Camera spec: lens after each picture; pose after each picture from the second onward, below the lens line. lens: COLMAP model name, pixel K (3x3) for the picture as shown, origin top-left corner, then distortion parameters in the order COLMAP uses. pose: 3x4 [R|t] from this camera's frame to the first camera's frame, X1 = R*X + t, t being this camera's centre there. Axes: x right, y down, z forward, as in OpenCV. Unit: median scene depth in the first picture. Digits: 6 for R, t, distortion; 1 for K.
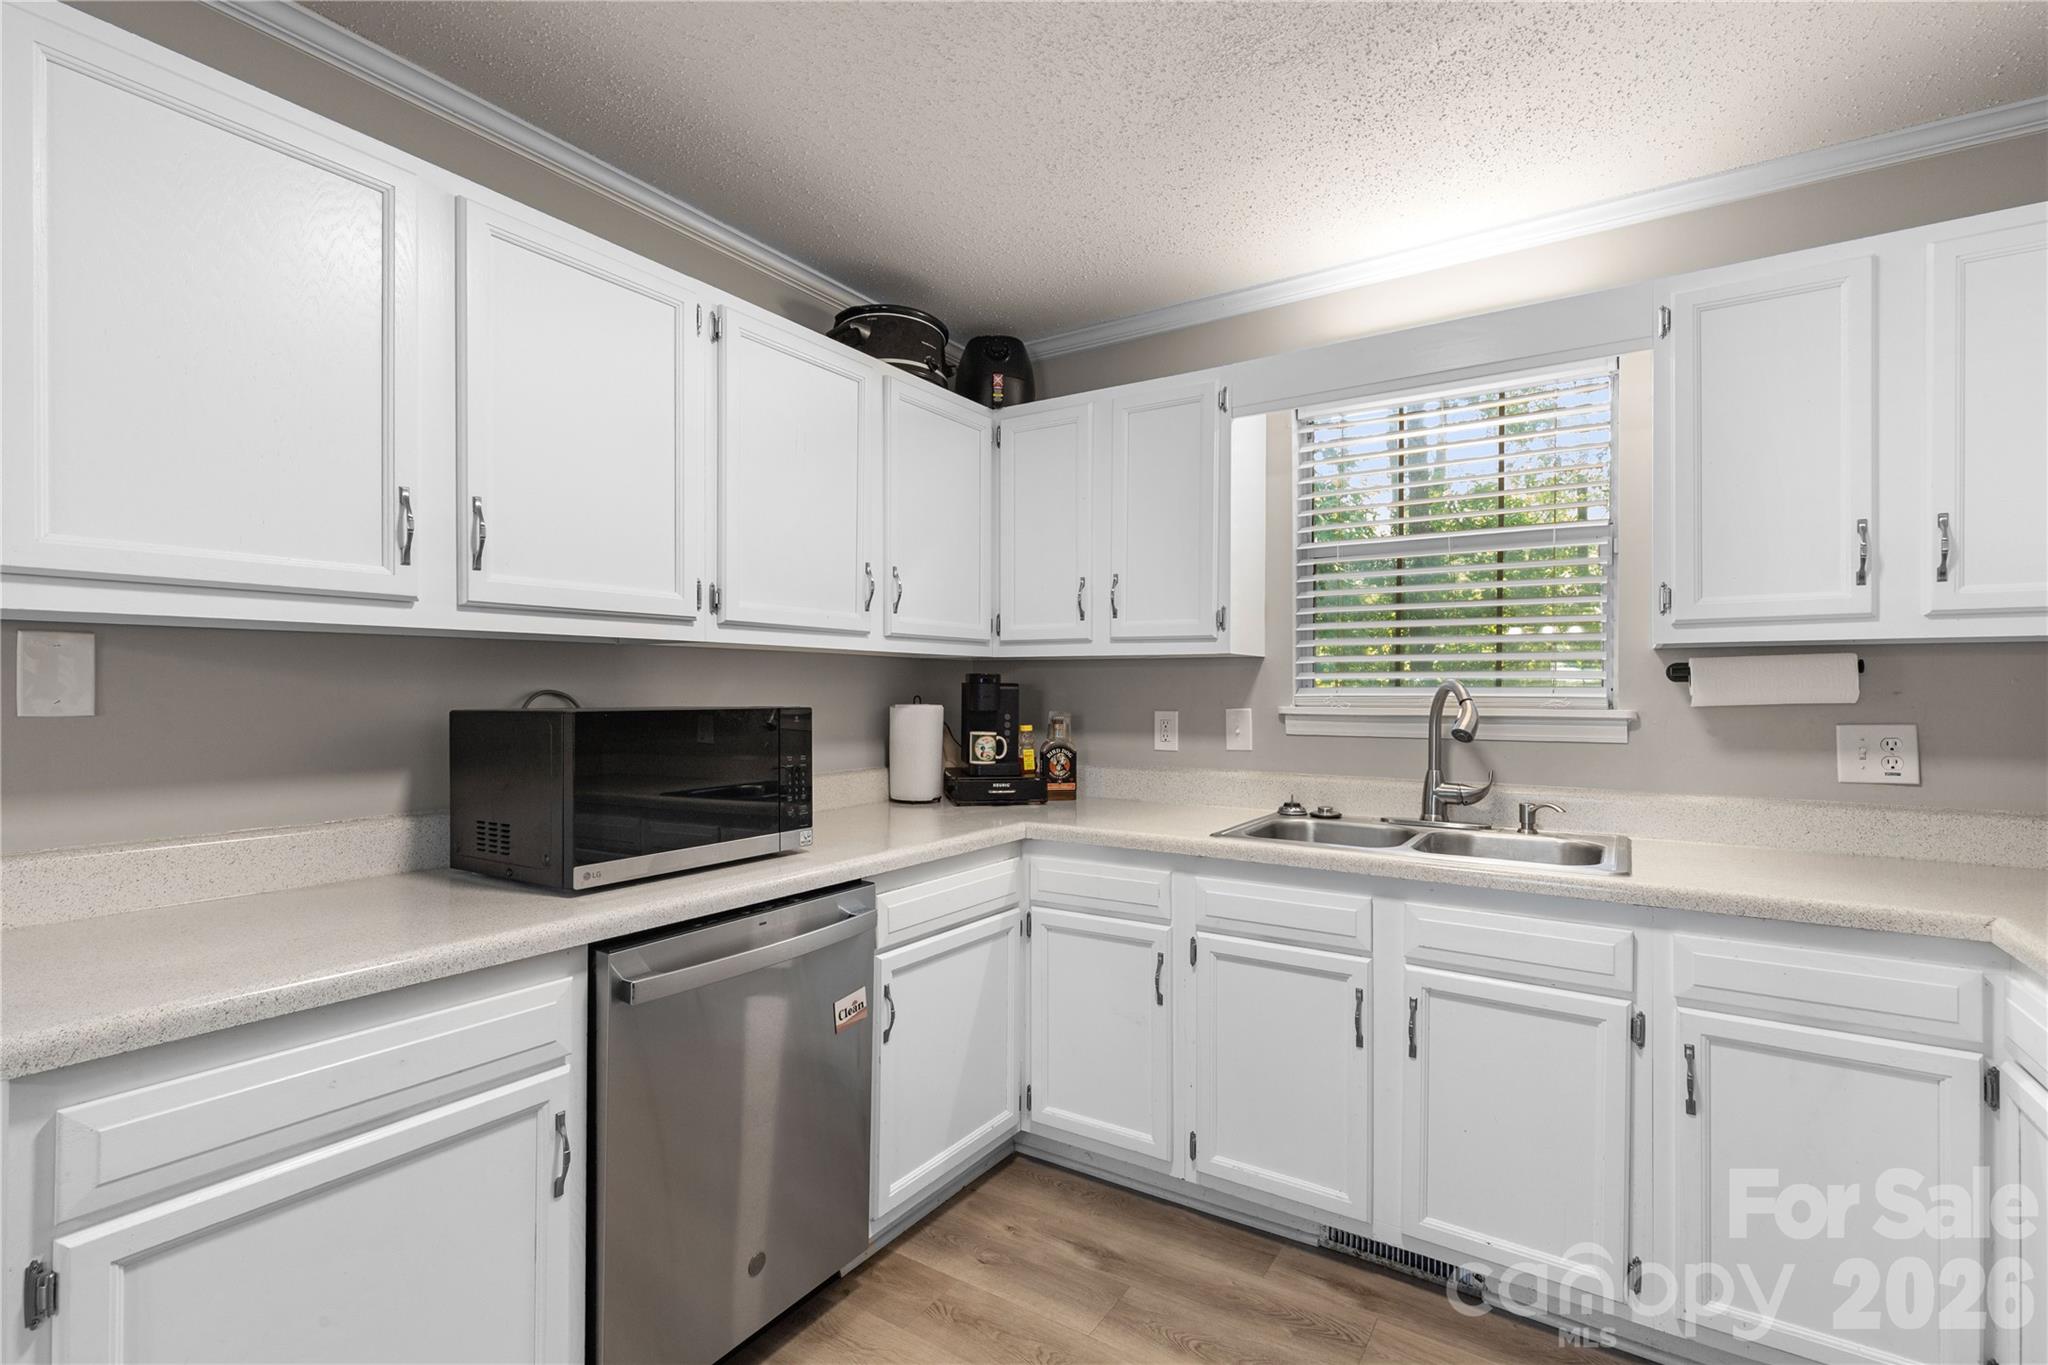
lens RADIAL K [[928.4, 0, 1025.0], [0, 928.4, 683.1], [0, 0, 1]] dist [0.005670, -0.000790]
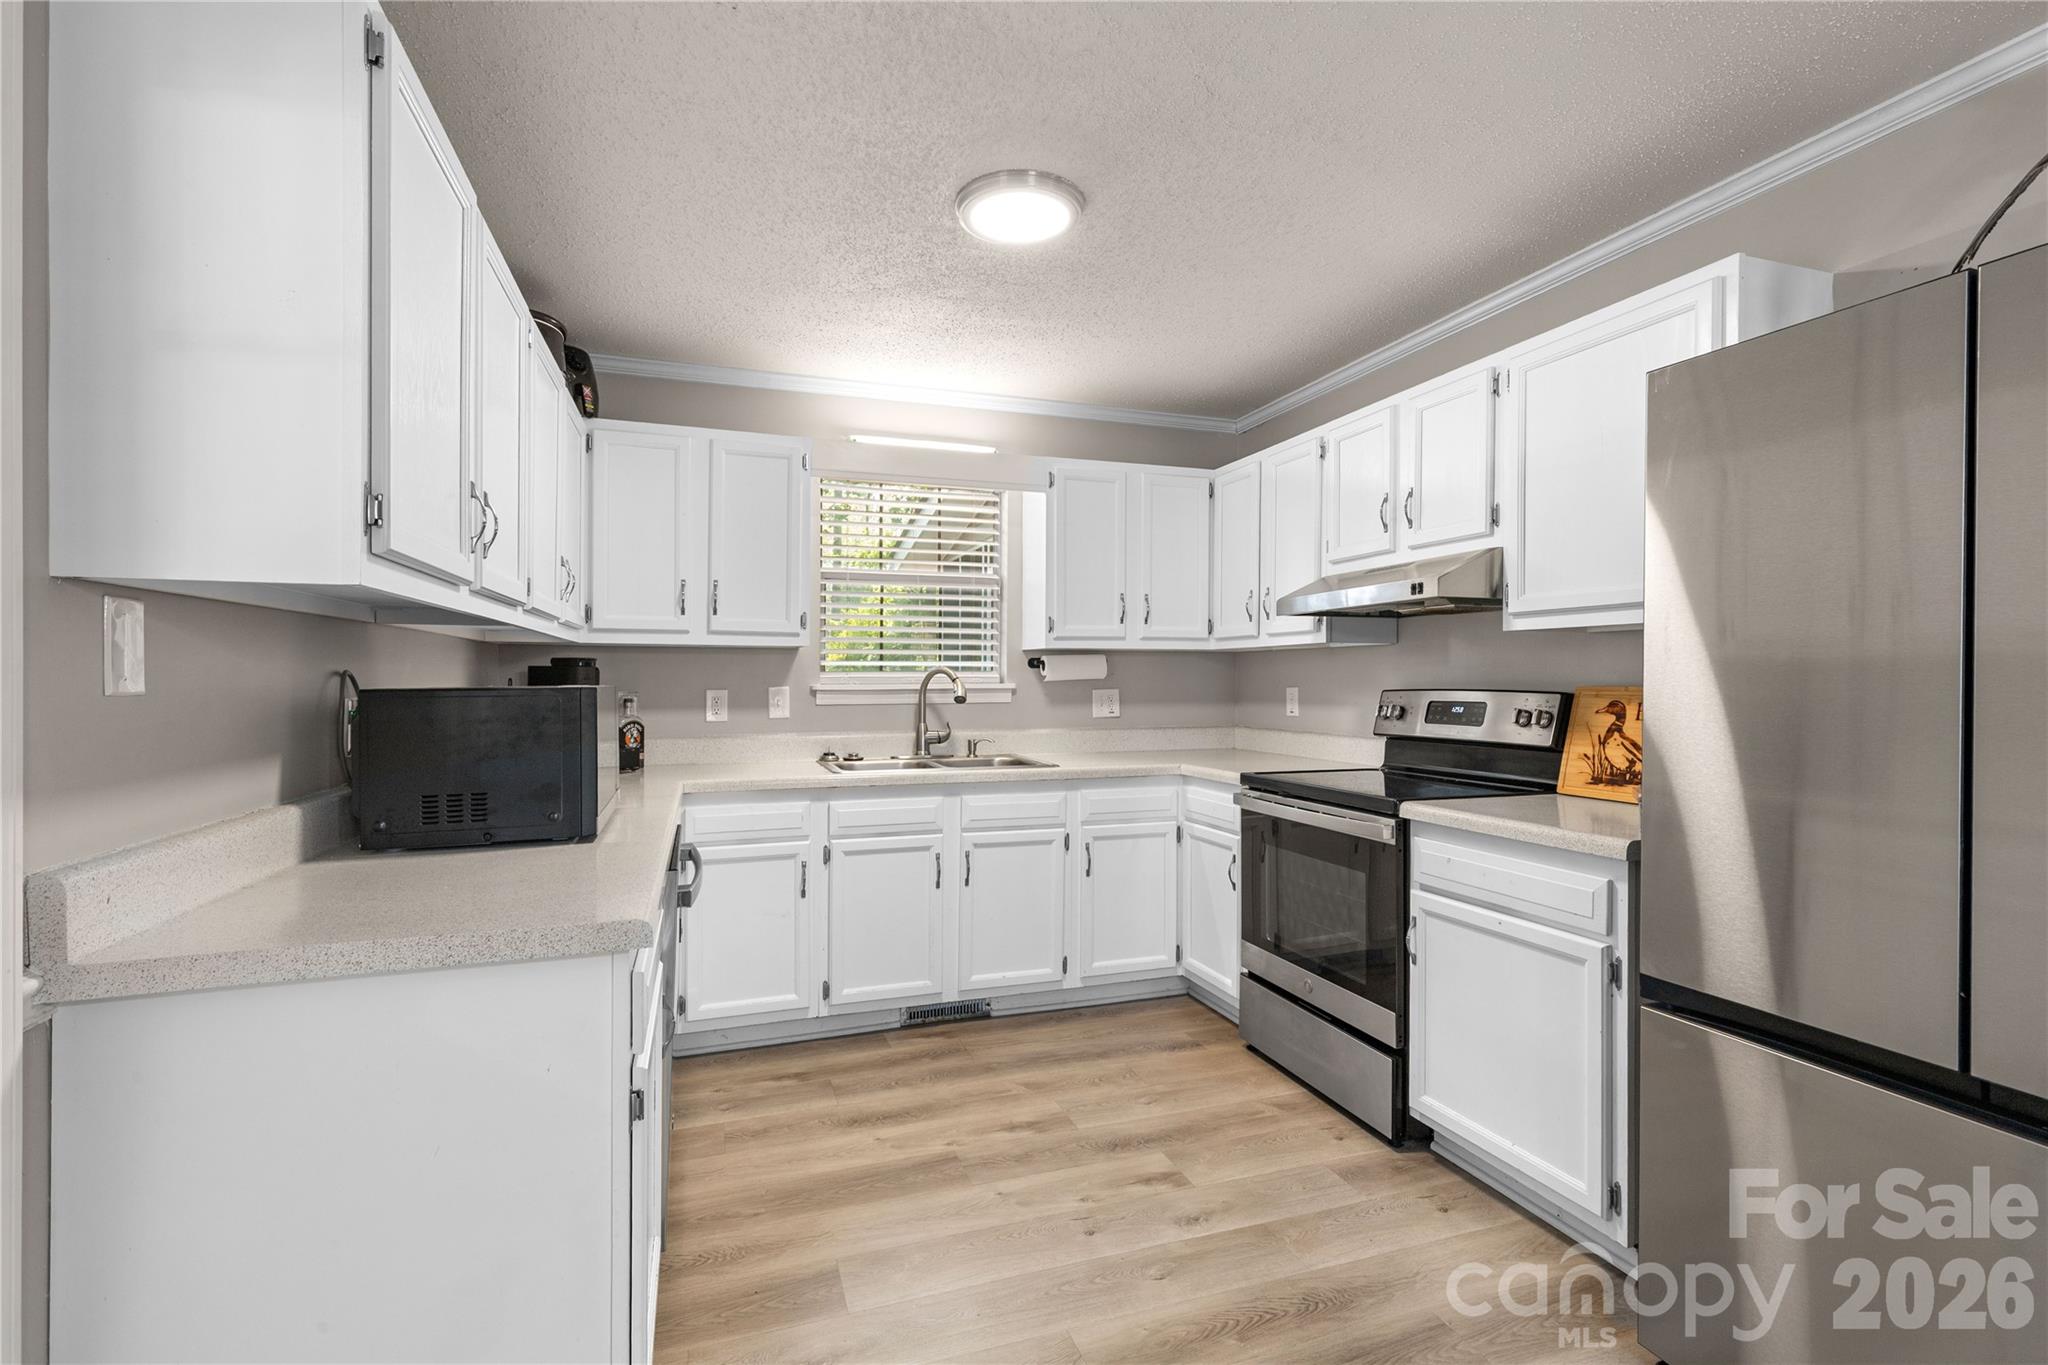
lens RADIAL K [[928.4, 0, 1025.8], [0, 928.4, 682.7], [0, 0, 1]] dist [0.005670, -0.000790]
pose [[0.612128, -0.006448, 0.790732, -0.771131], [-0.004095, 0.999928, 0.011324, 0.006590], [-0.790748, -0.010169, 0.612057, -0.117357]]
